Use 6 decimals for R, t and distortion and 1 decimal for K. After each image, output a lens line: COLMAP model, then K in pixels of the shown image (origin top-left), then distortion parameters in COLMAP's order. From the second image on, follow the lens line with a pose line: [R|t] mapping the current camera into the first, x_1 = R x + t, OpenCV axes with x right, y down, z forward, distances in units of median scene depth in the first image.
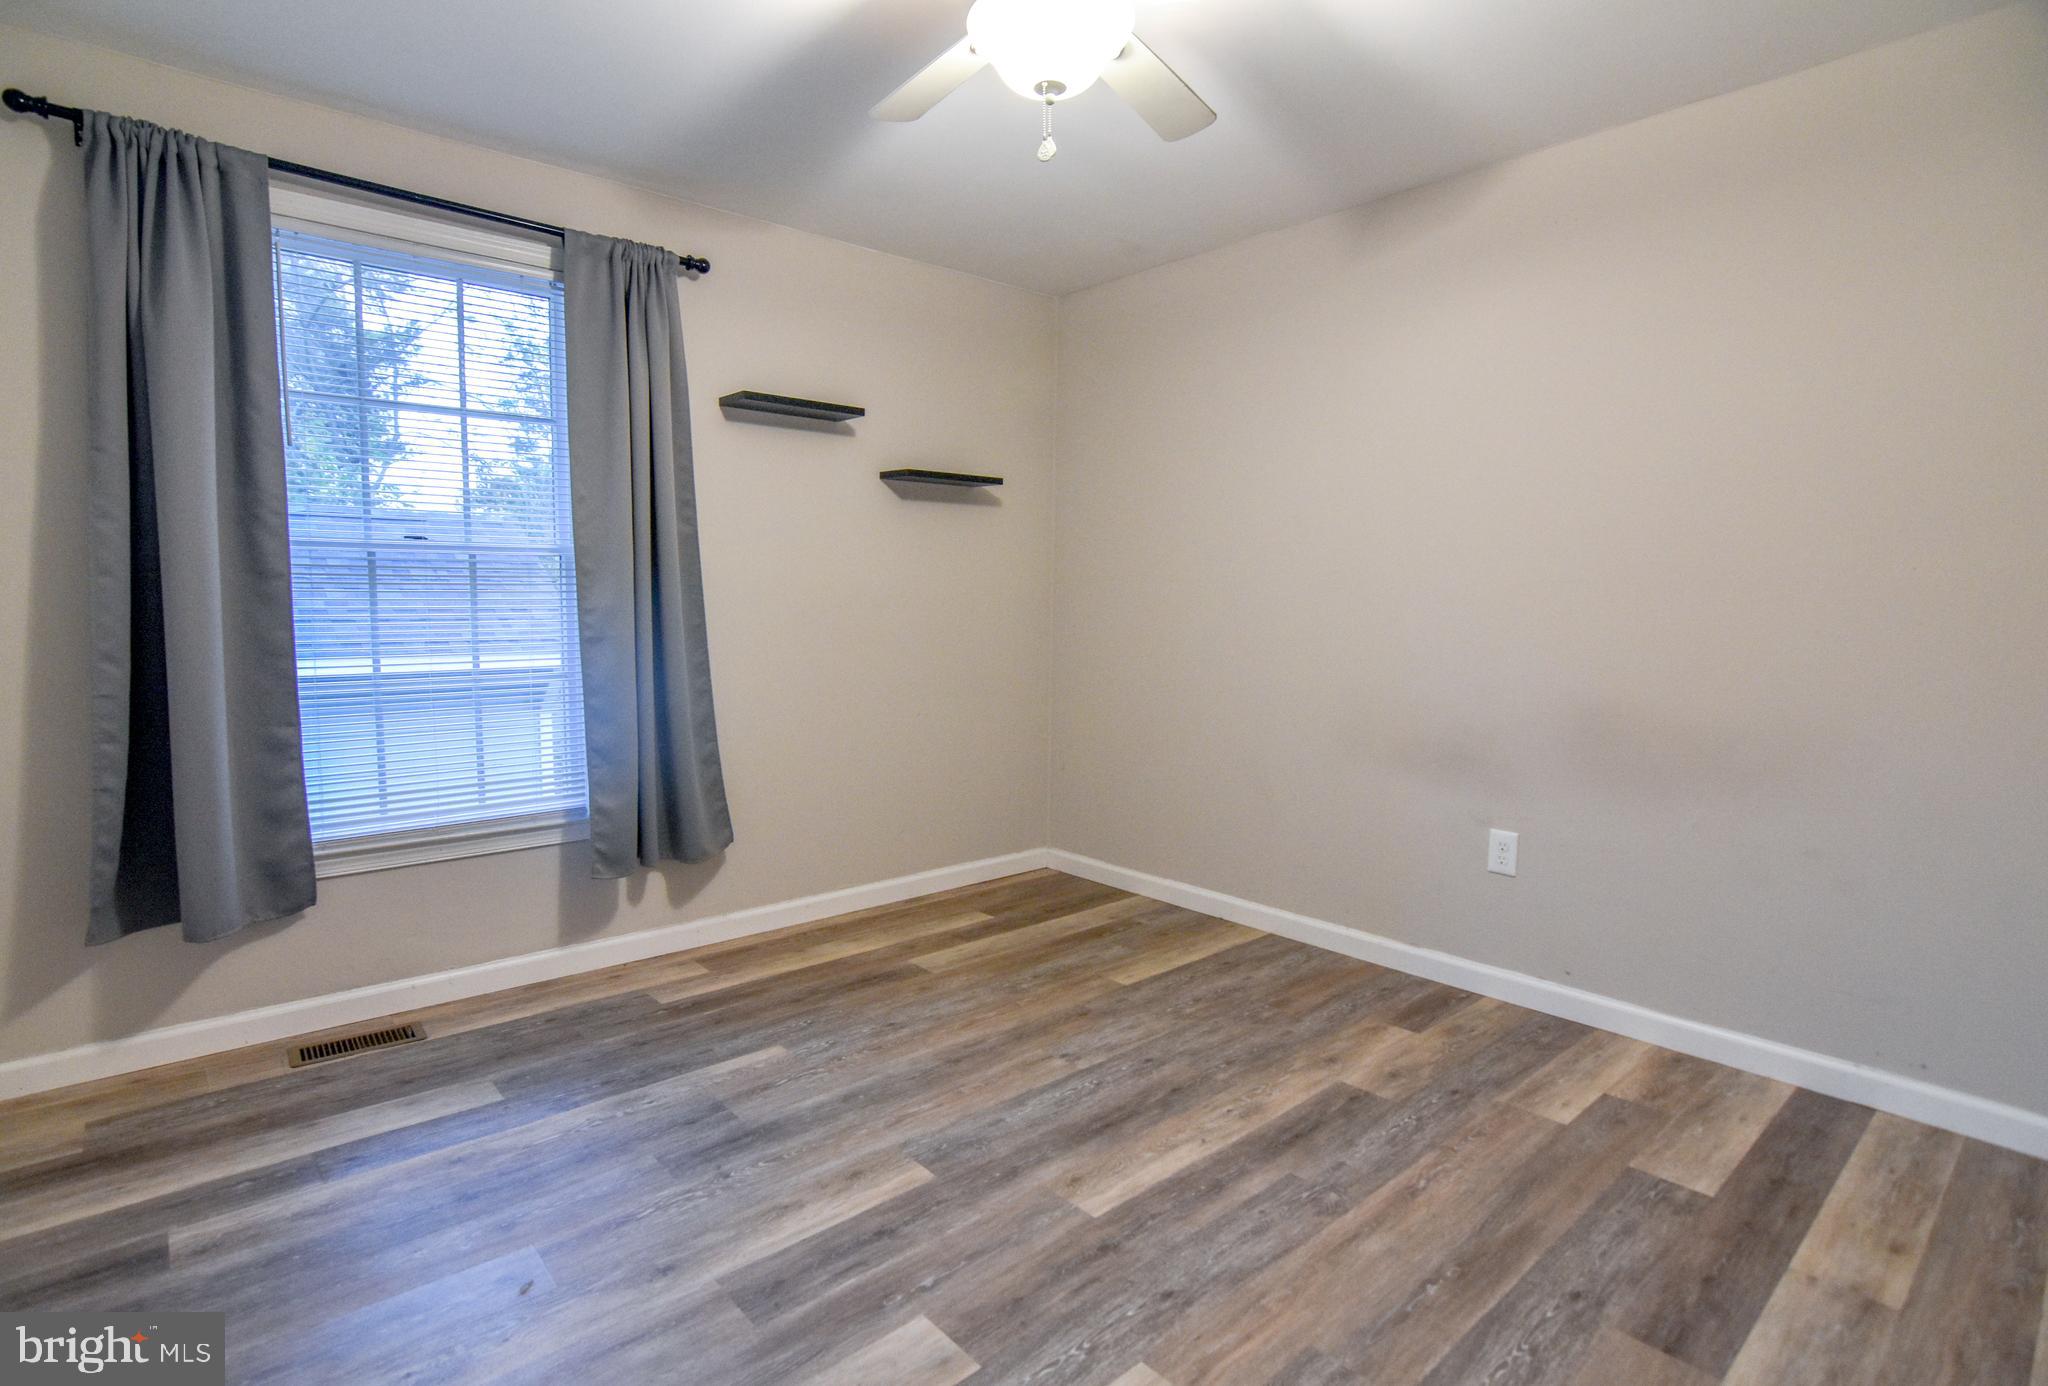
lens RADIAL K [[1009.0, 0, 1024.0], [0, 1009.0, 693.0], [0, 0, 1]] dist [0.002181, 0.000257]
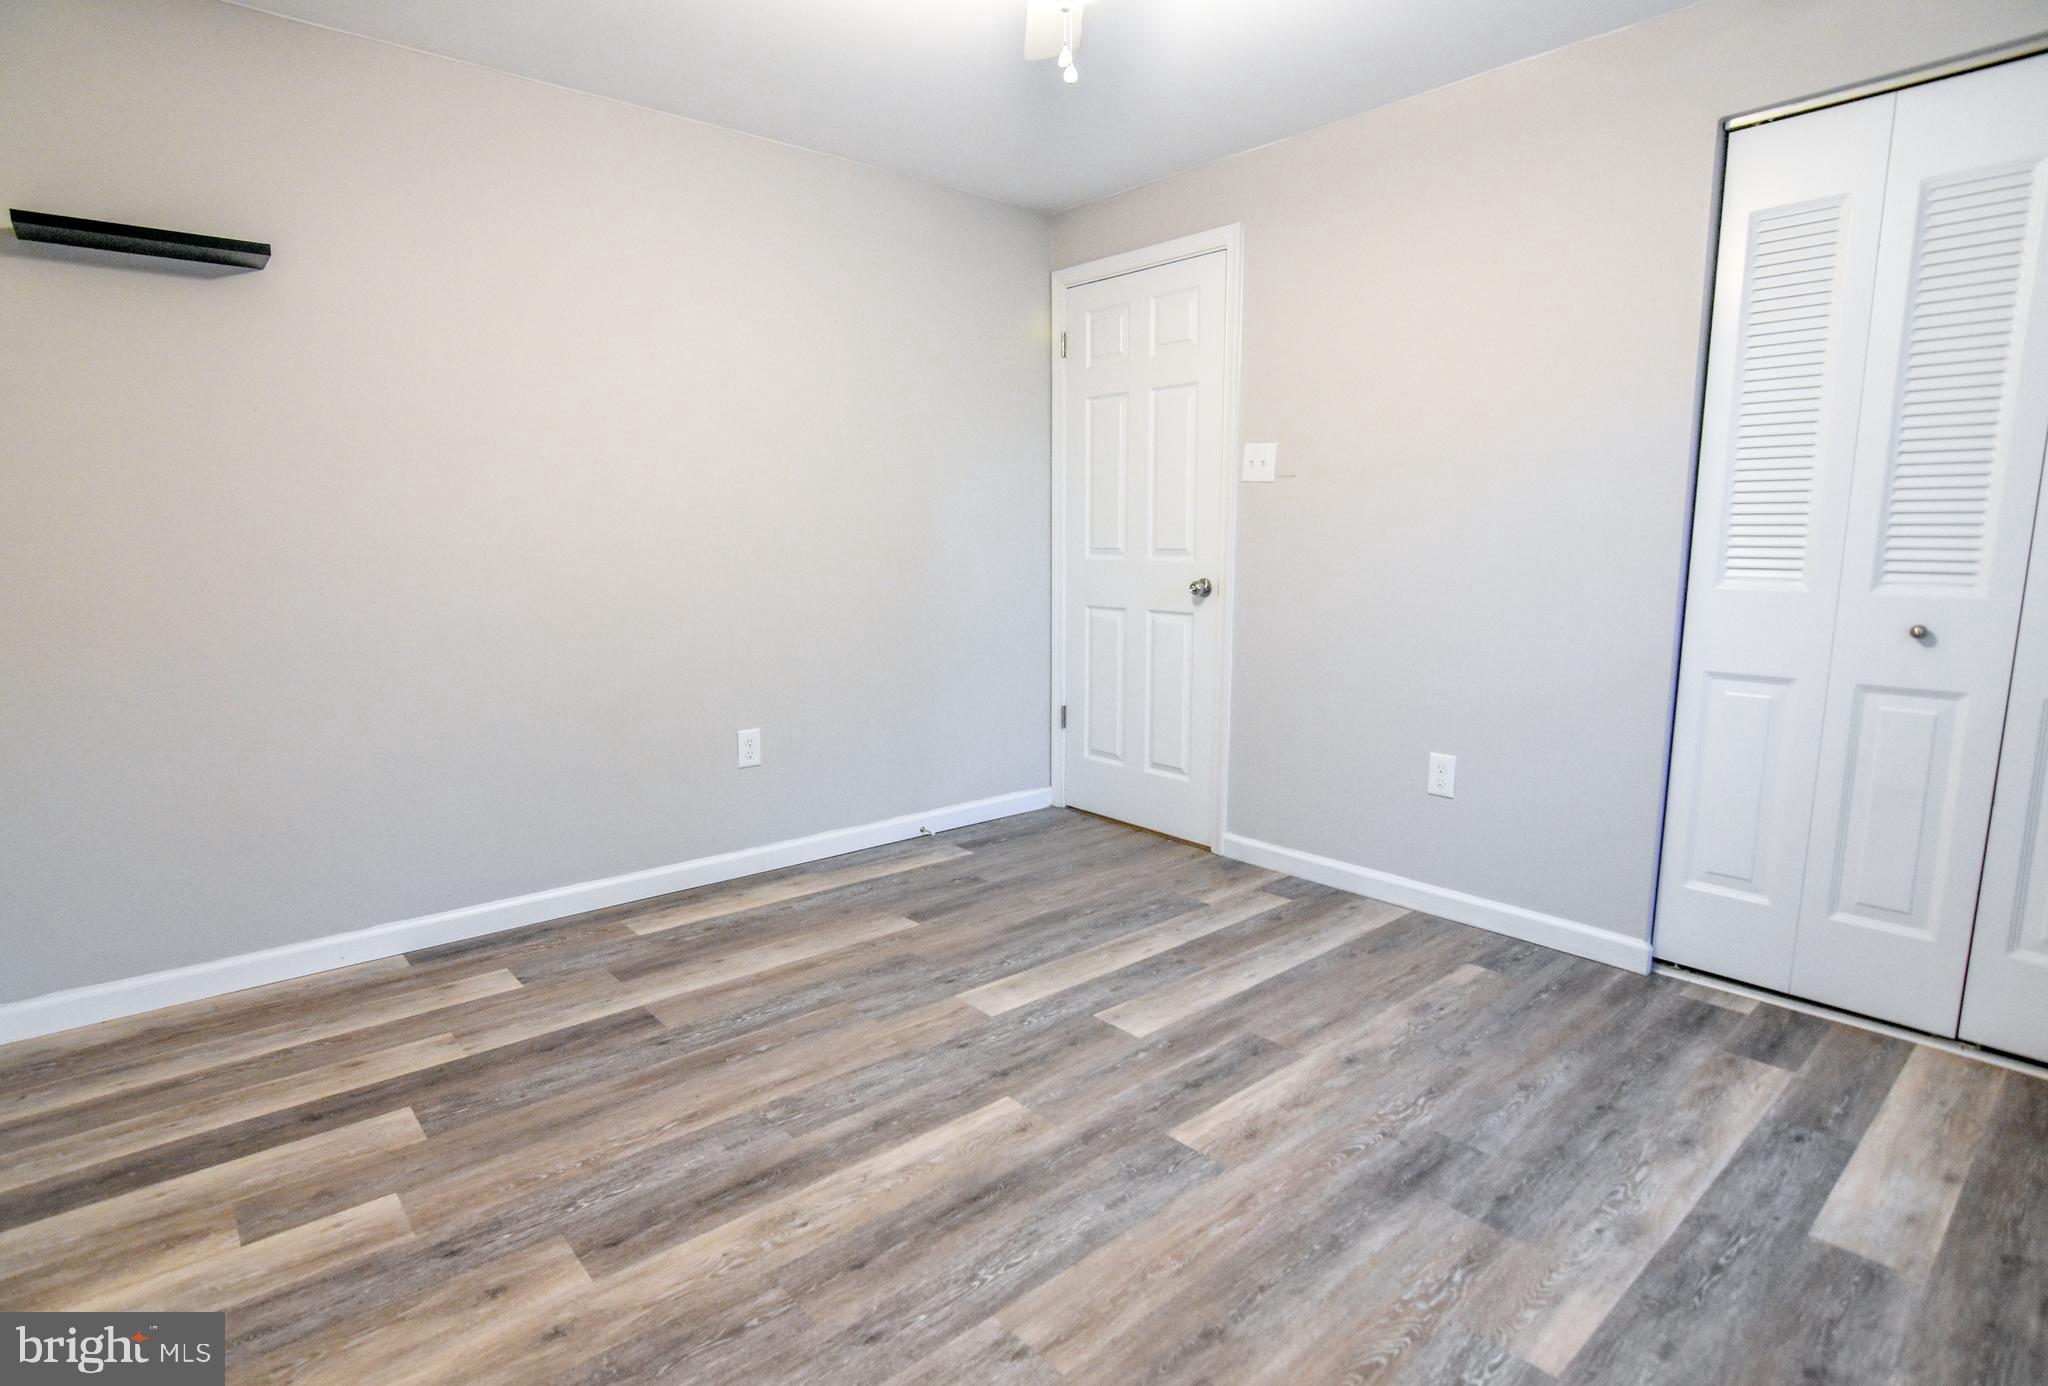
lens RADIAL K [[1036.3, 0, 1024.0], [0, 1036.3, 693.0], [0, 0, 1]] dist [-0.004016, -0.000122]
pose [[-0.999978, -0.005385, 0.003850, 0.046800], [-0.004290, 0.970105, 0.242647, -0.165288], [-0.005042, 0.242625, -0.970107, 1.834227]]
